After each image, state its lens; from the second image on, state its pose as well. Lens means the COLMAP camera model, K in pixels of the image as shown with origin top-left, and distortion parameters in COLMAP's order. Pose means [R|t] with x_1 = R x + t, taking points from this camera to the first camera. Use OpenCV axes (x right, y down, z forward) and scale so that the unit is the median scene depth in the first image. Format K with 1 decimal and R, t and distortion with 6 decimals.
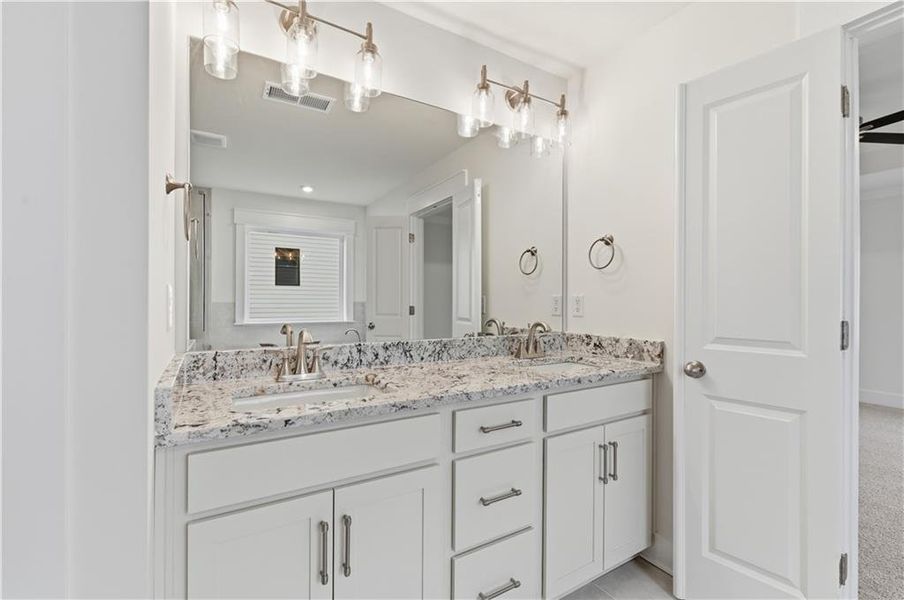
lens RADIAL K [[400.2, 0, 450.0], [0, 400.2, 298.3], [0, 0, 1]] dist [0.001416, -0.000002]
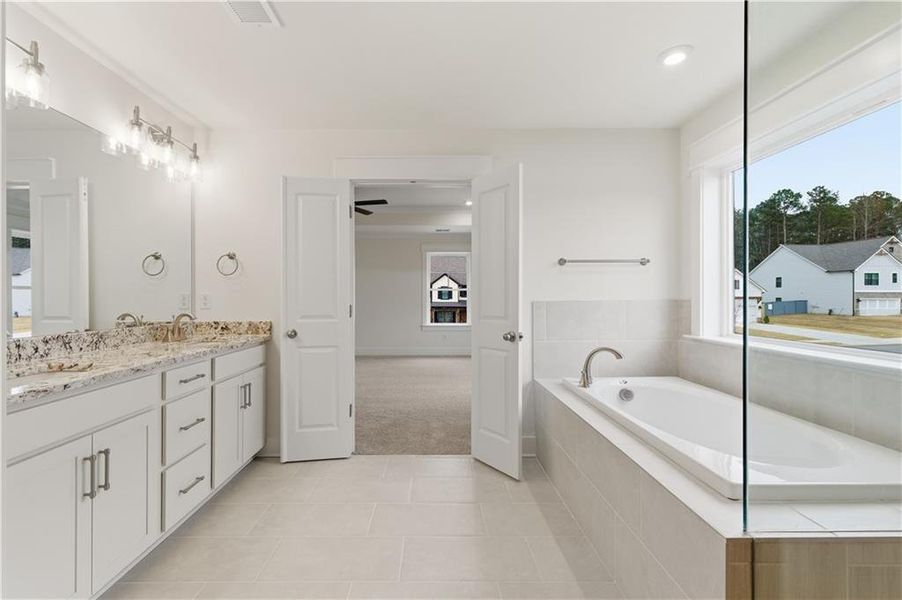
lens RADIAL K [[399.3, 0, 449.0], [0, 399.3, 298.3], [0, 0, 1]] dist [0.001416, -0.000002]
pose [[0.495367, -0.007729, 0.868649, -0.538482], [0.001021, 0.999965, 0.008315, -0.001135], [-0.868683, -0.003232, 0.495358, -0.465567]]
